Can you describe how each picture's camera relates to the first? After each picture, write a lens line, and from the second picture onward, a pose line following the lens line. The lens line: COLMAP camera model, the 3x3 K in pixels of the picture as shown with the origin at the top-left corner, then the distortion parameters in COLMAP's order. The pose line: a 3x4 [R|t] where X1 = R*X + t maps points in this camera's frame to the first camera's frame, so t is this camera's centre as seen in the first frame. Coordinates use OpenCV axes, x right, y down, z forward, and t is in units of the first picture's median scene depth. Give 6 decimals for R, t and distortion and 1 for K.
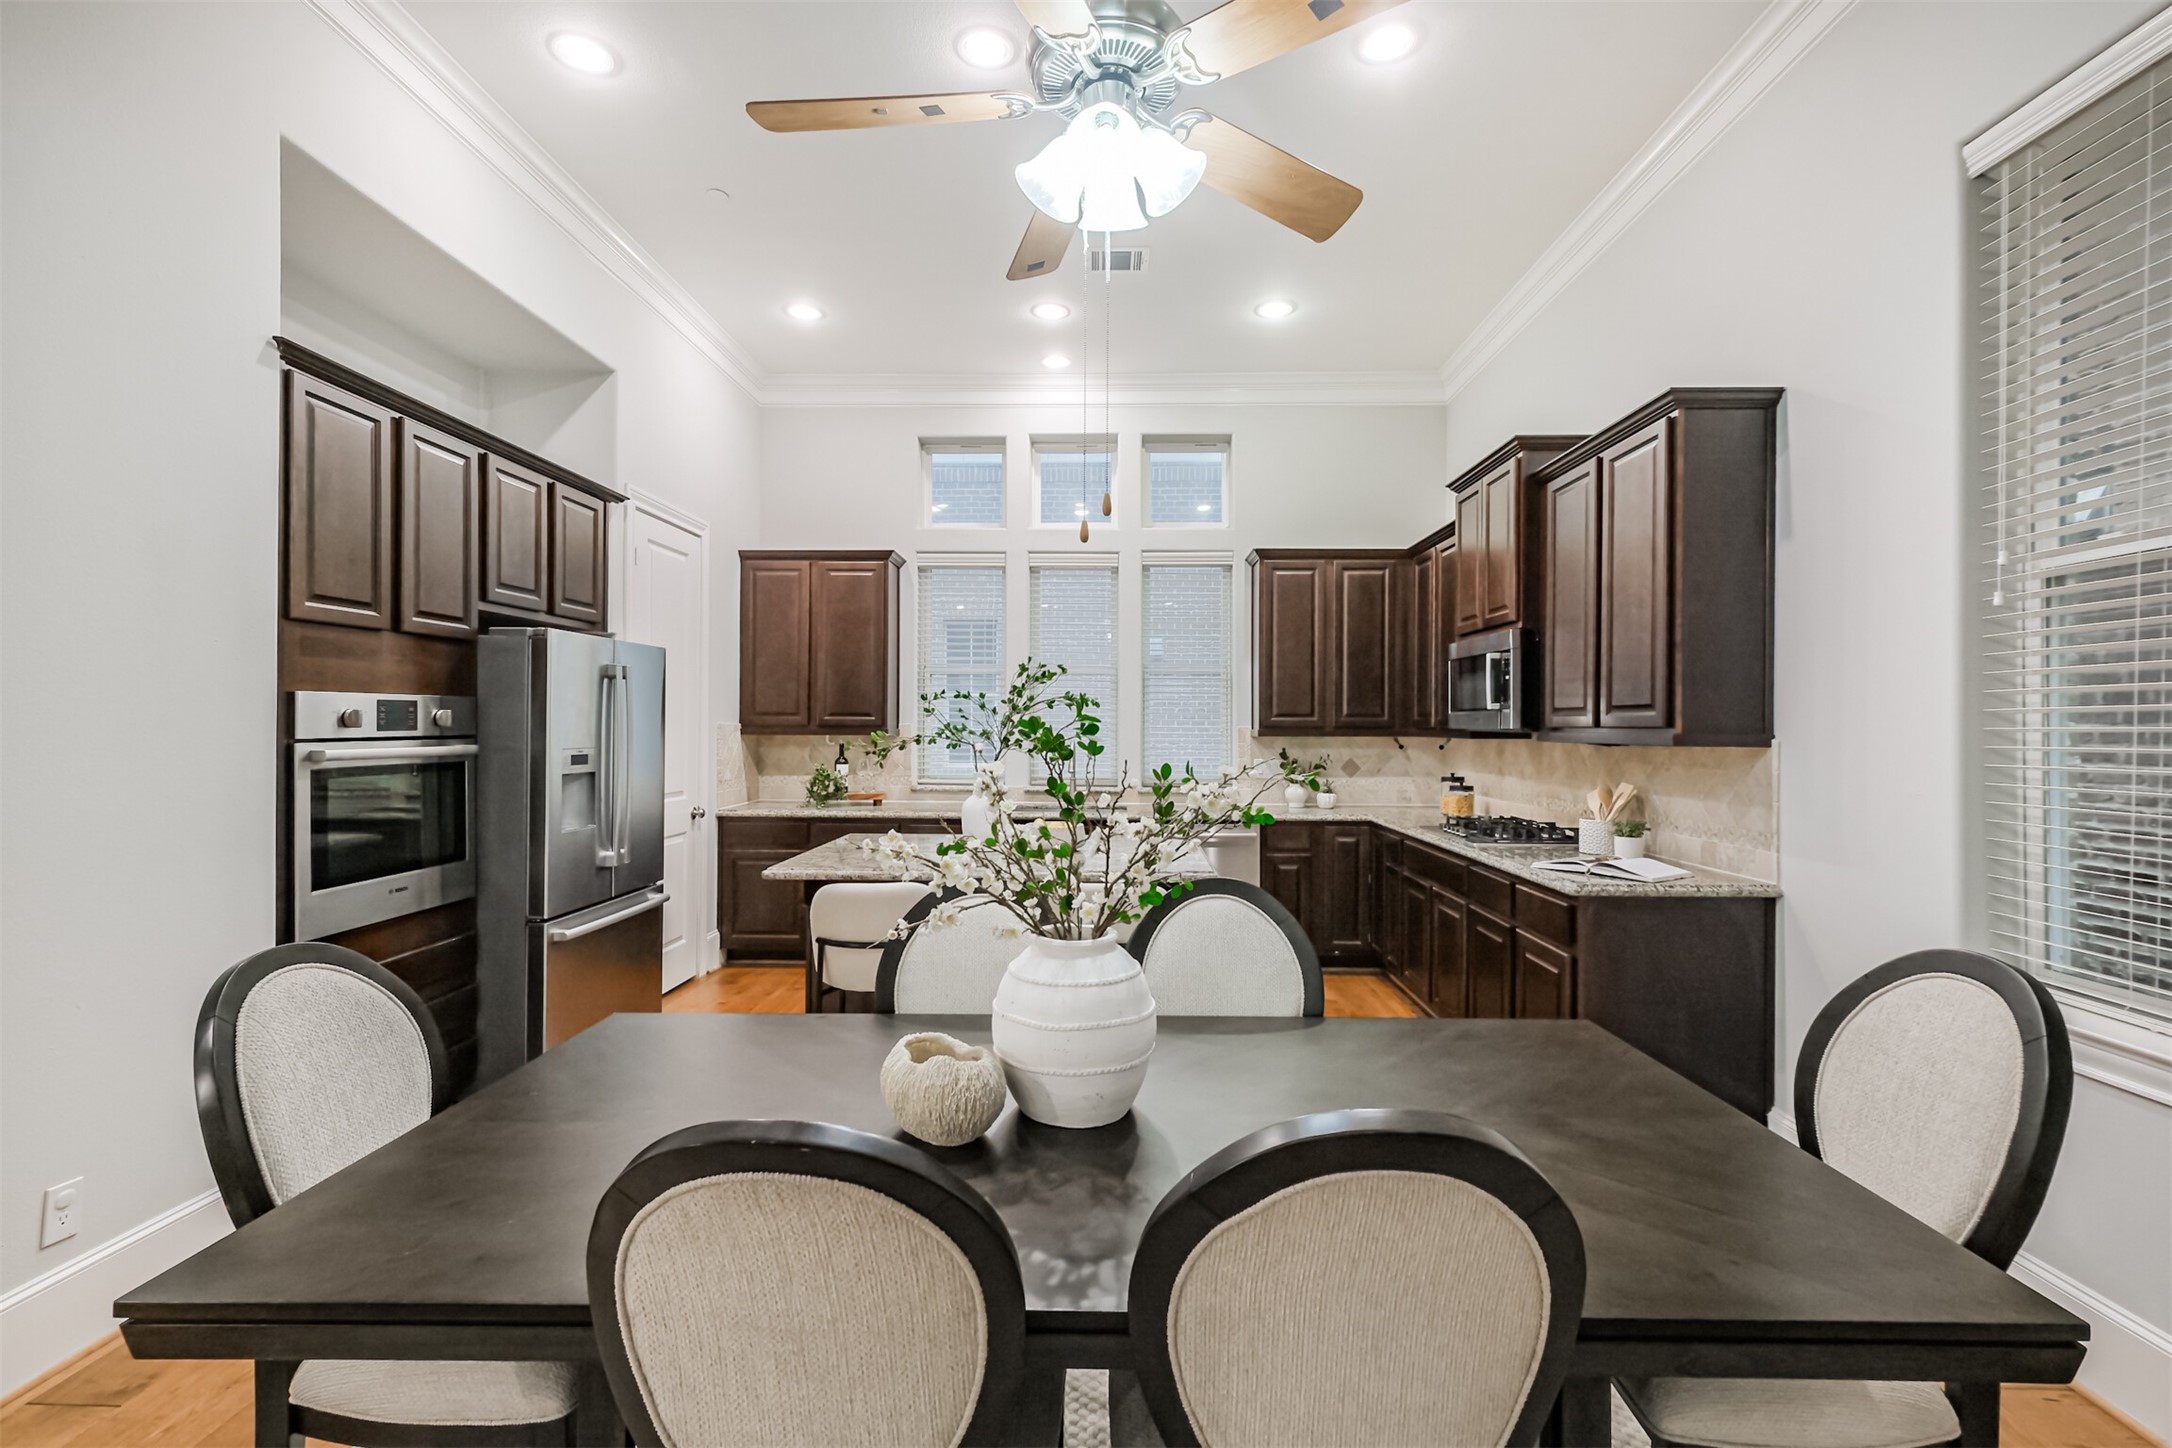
lens RADIAL K [[962.3, 0, 1096.2], [0, 962.3, 721.3], [0, 0, 1]] dist [0.020601, -0.001391]
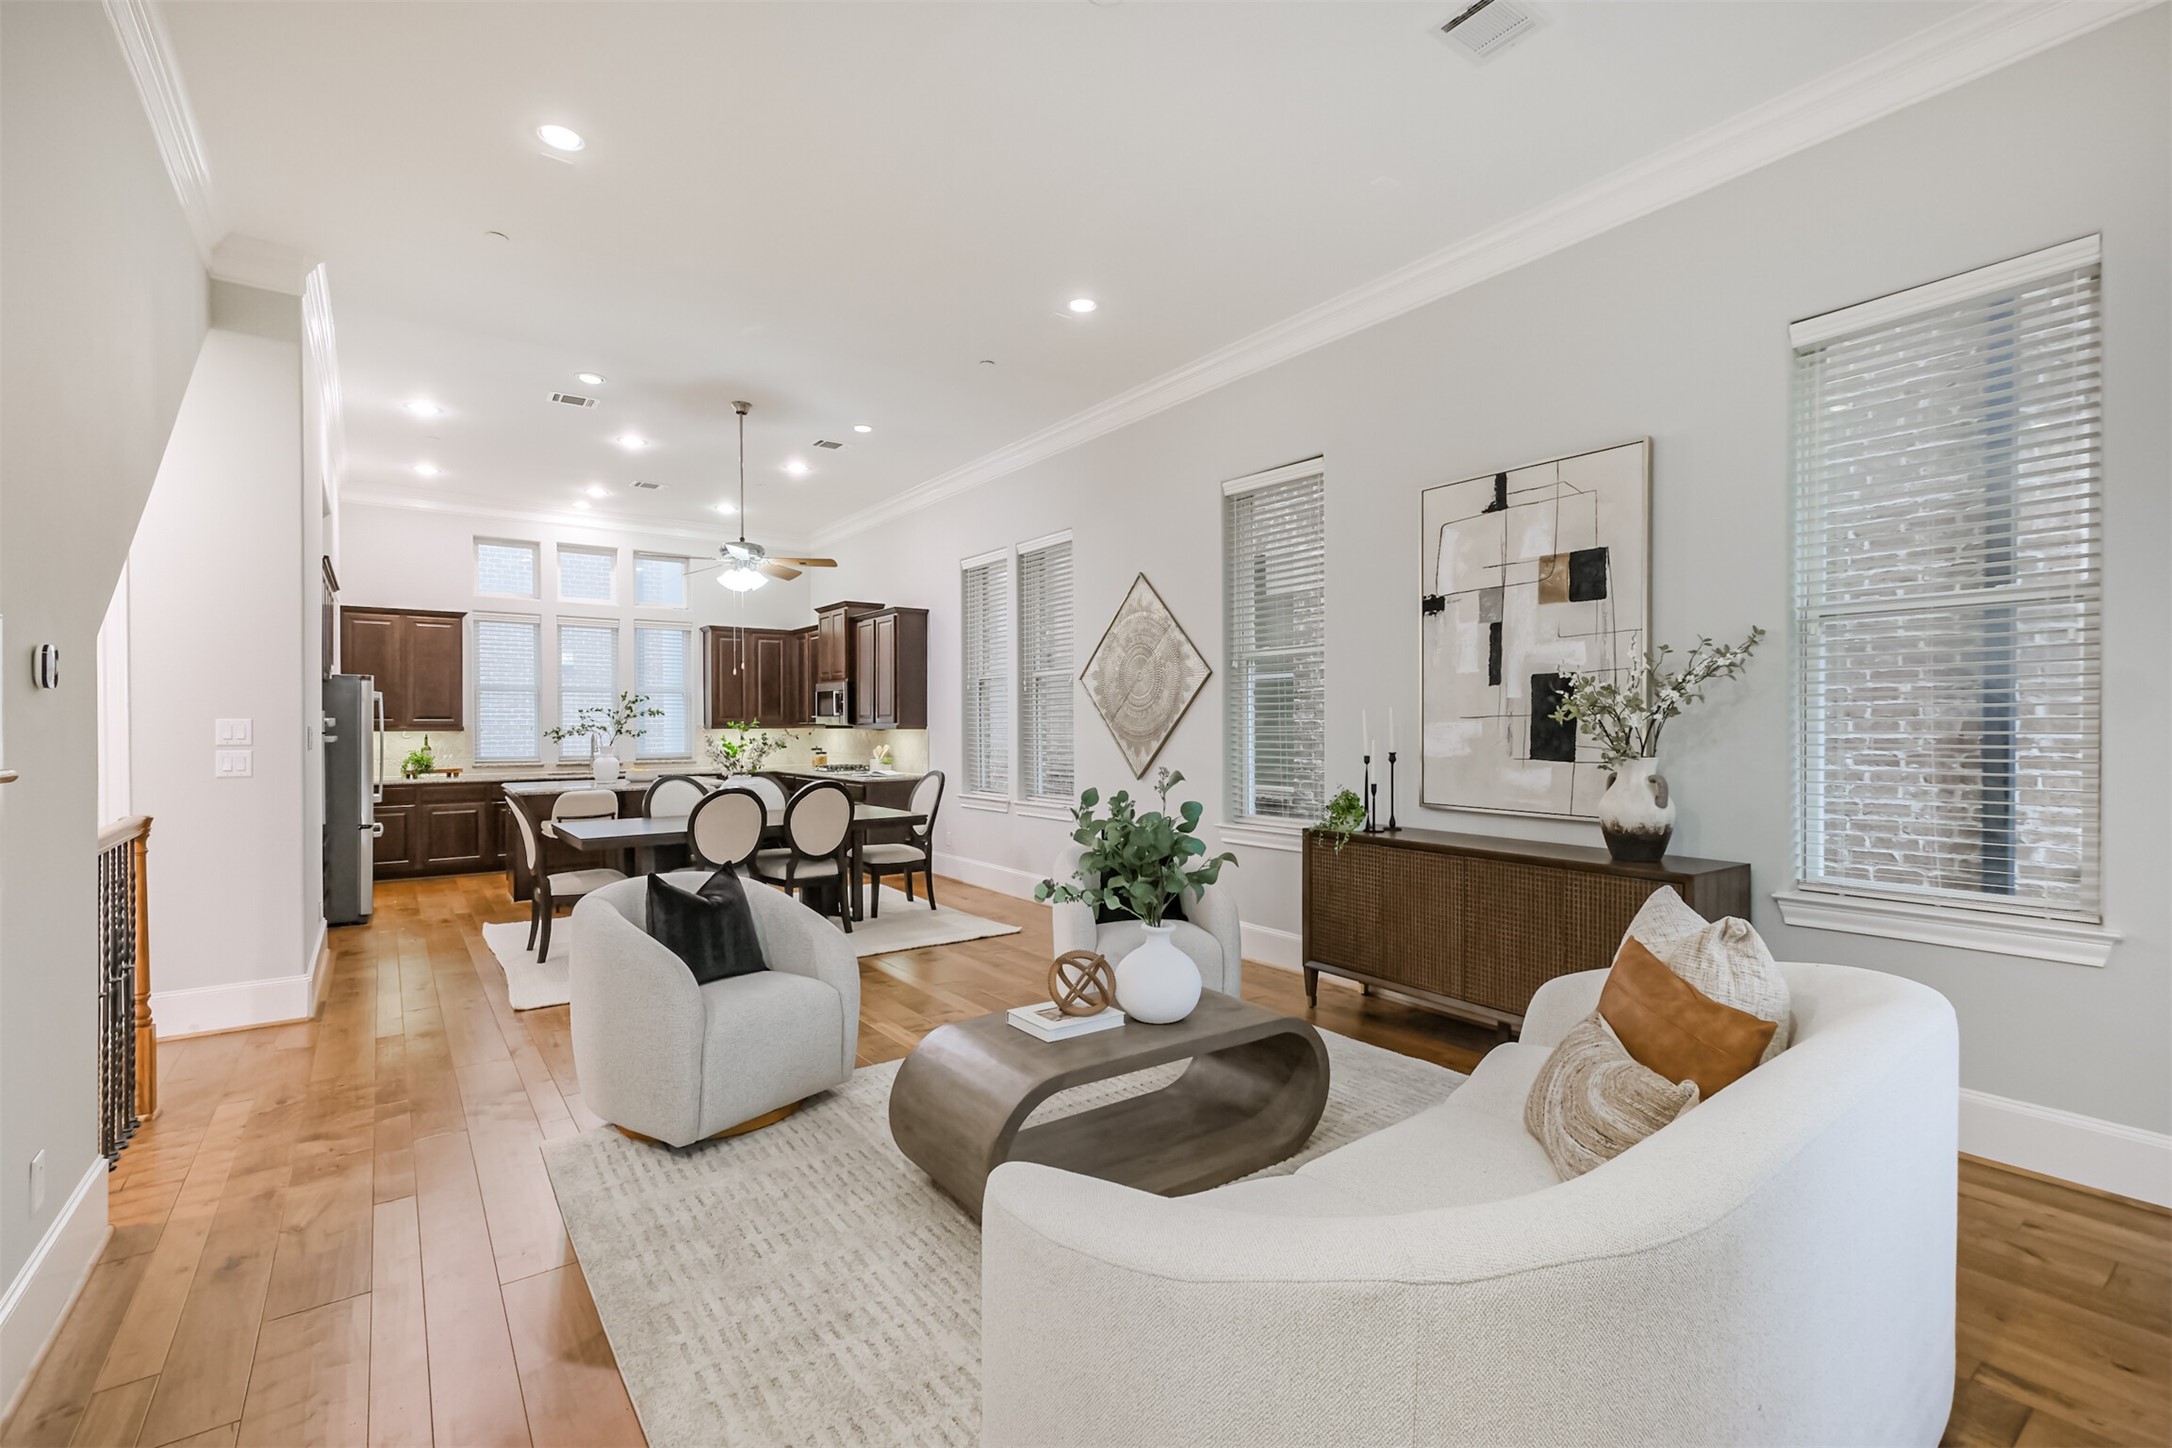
lens RADIAL K [[962.3, 0, 1089.6], [0, 962.3, 719.3], [0, 0, 1]] dist [0.020601, -0.001391]
pose [[0.791878, -0.003656, 0.610668, -0.505632], [0.002118, 0.999993, 0.003240, -0.008588], [-0.610675, -0.001272, 0.791880, -1.168946]]
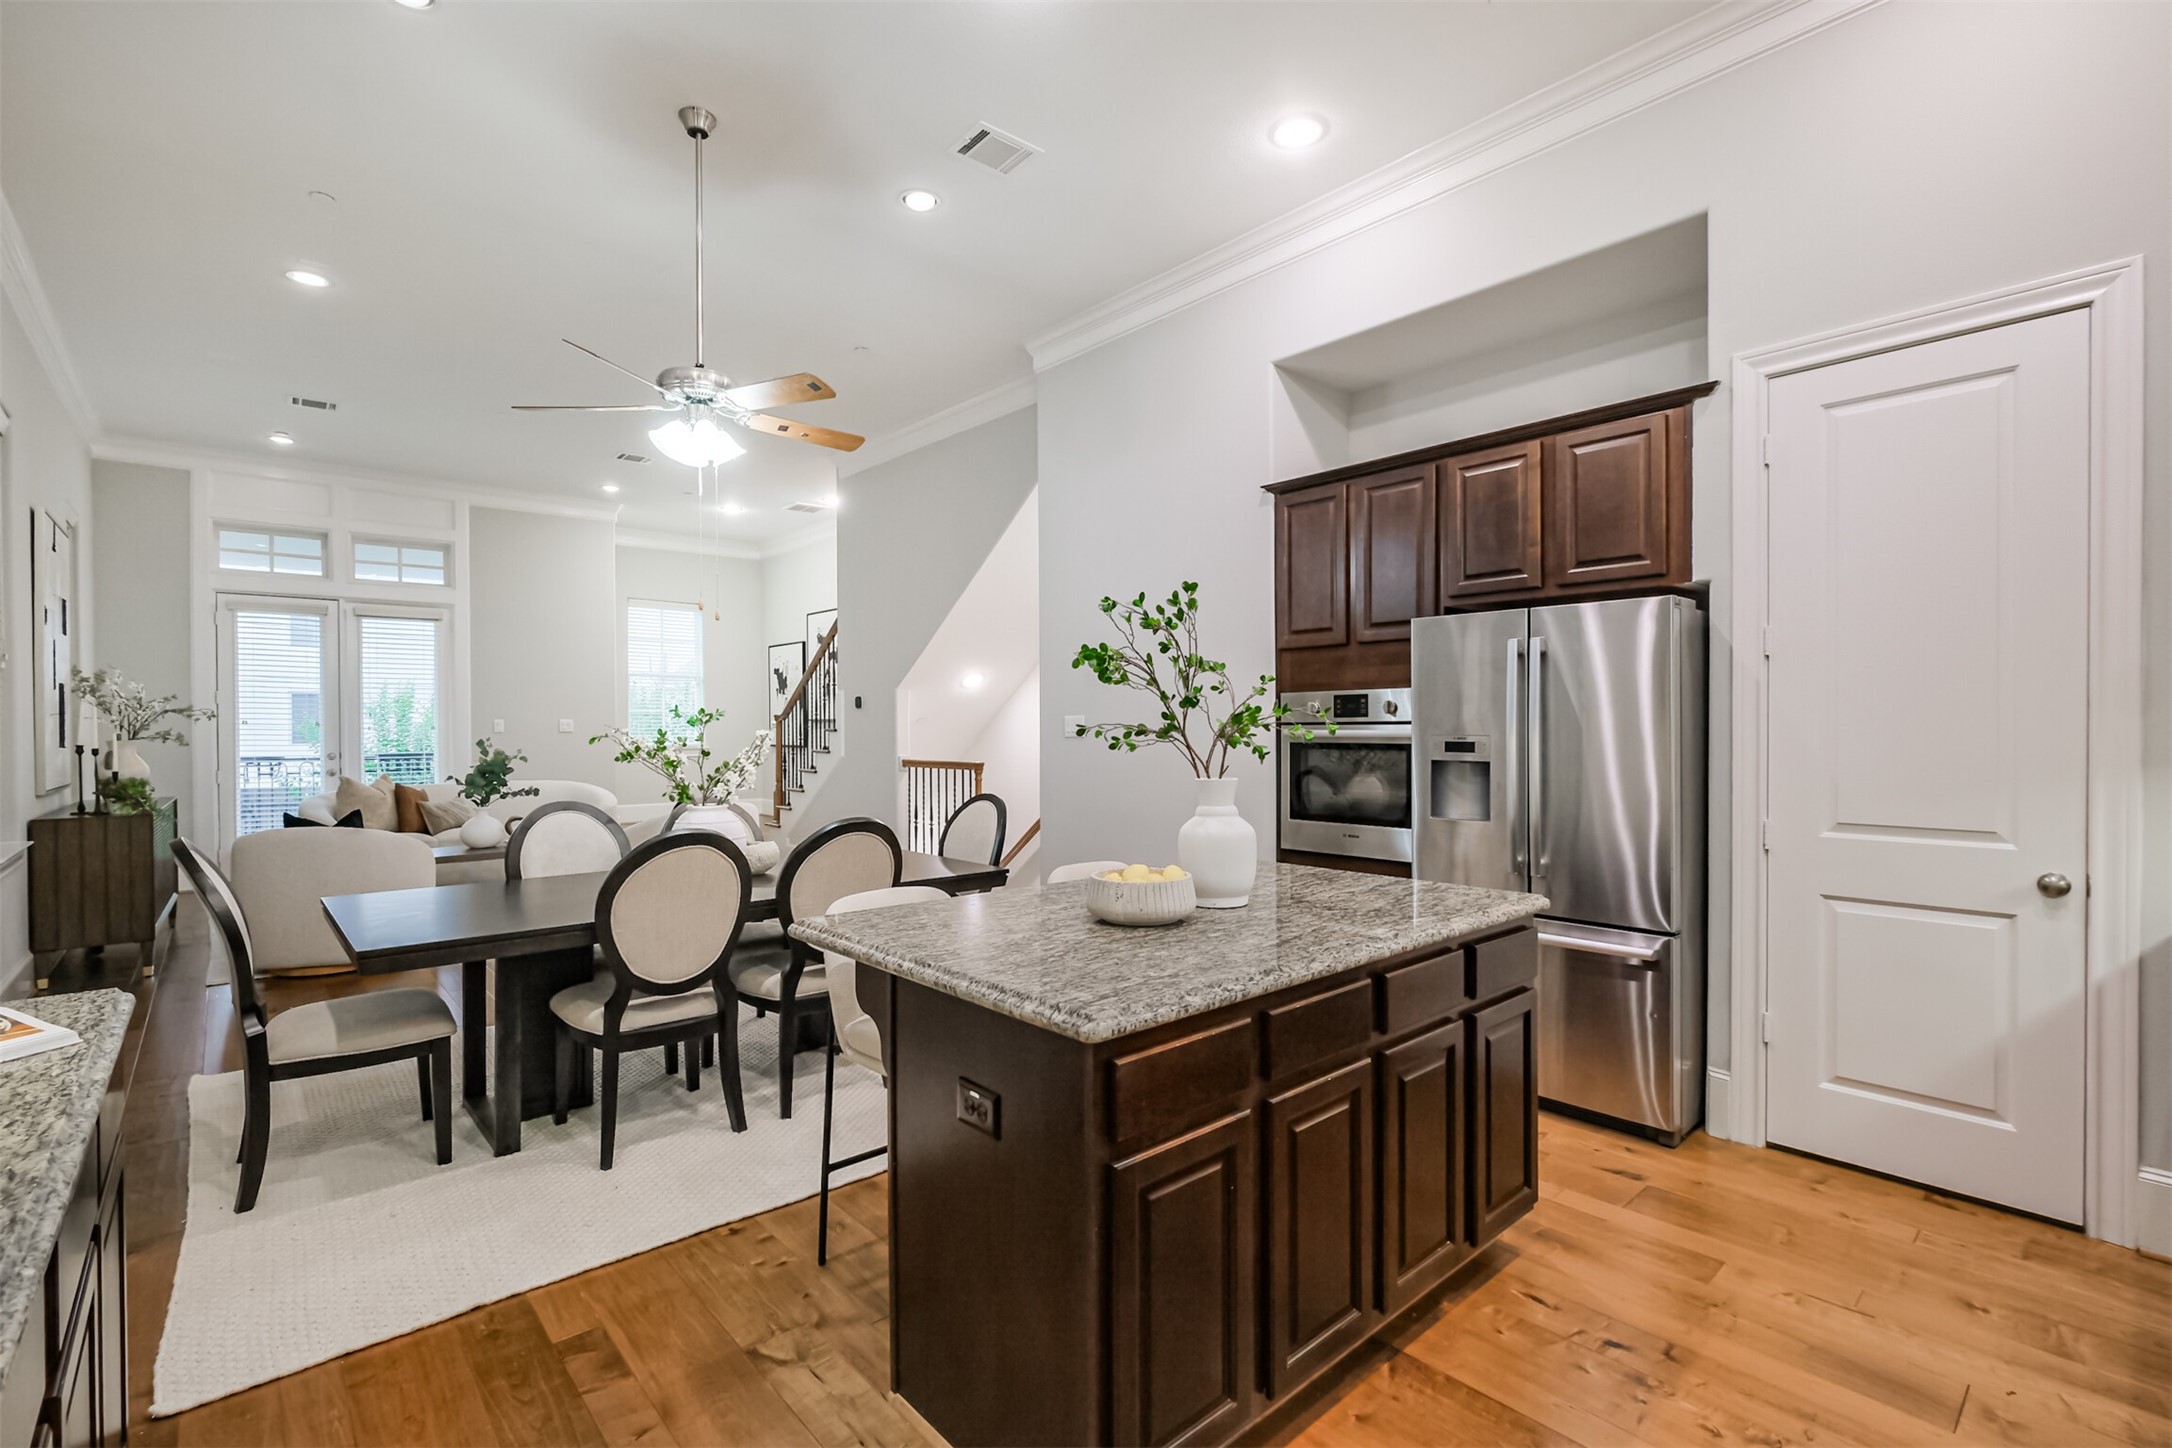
lens RADIAL K [[962.3, 0, 1078.1], [0, 962.3, 727.8], [0, 0, 1]] dist [0.020601, -0.001391]
pose [[-0.738557, -0.000926, -0.674191, 0.816403], [0.003220, 0.999983, -0.004902, 0.051743], [0.674184, -0.005792, -0.738541, 3.094311]]
